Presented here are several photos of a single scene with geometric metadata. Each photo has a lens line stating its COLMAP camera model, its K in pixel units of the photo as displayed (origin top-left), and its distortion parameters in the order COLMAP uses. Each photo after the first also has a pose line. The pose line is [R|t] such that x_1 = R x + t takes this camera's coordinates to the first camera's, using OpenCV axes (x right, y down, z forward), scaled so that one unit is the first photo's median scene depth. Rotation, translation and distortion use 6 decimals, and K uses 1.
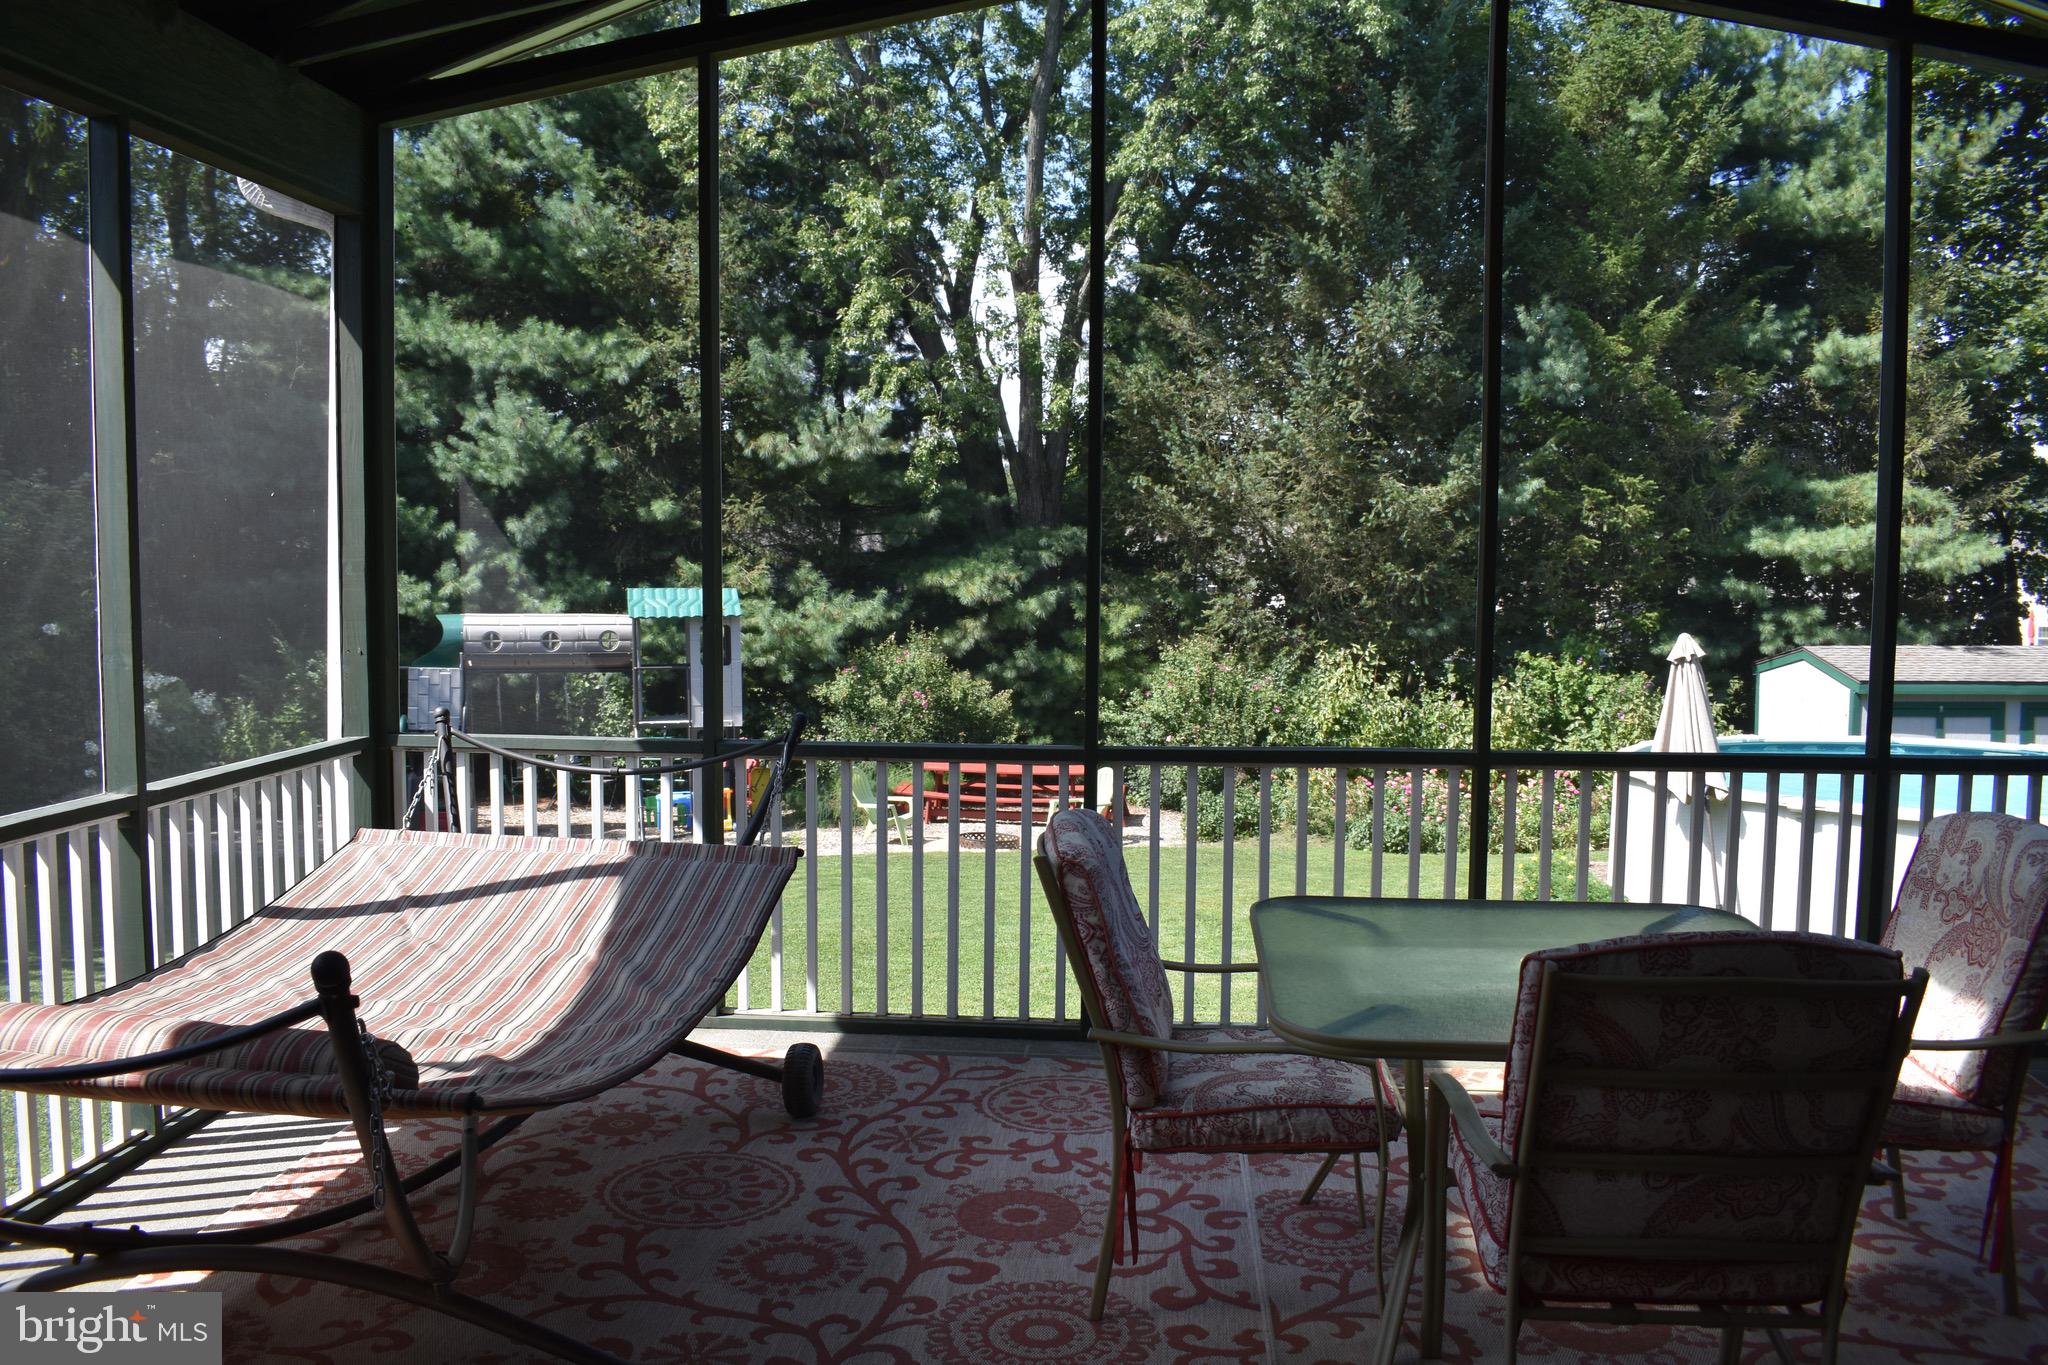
lens RADIAL K [[1581.6, 0, 1017.6], [0, 1581.6, 676.7], [0, 0, 1]] dist [-0.101739, 0.019877]
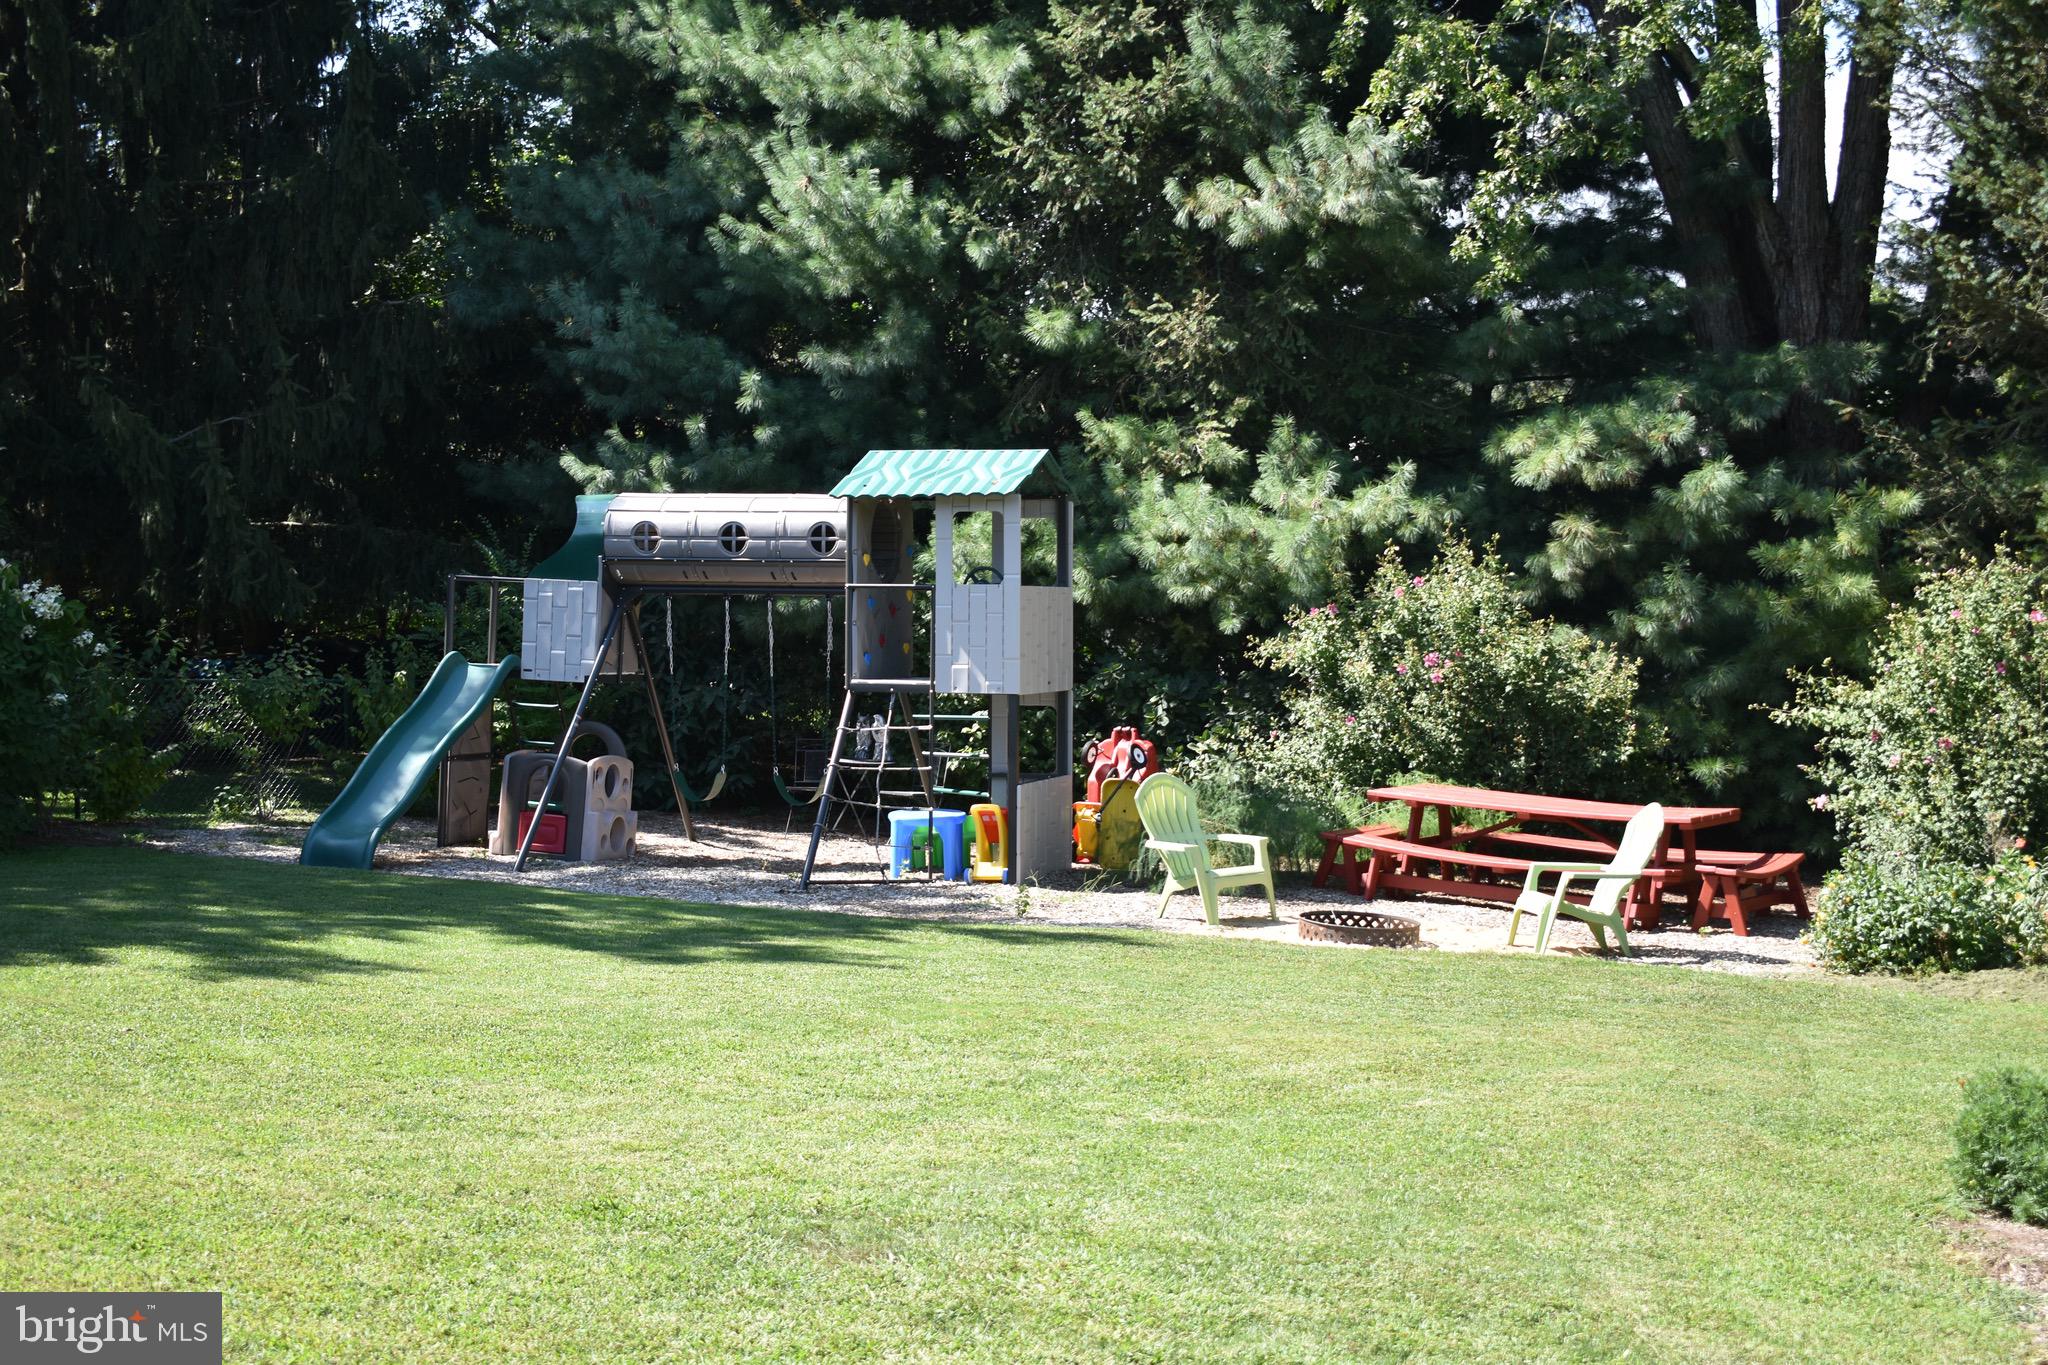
lens RADIAL K [[2612.1, 0, 1024.0], [0, 2612.1, 682.5], [0, 0, 1]] dist [-0.025172, -0.034708]
pose [[0.853305, 0.029323, -0.520588, 0.266076], [-0.037125, 0.999300, -0.004564, 0.027327], [0.520089, 0.023222, 0.853796, 0.187902]]
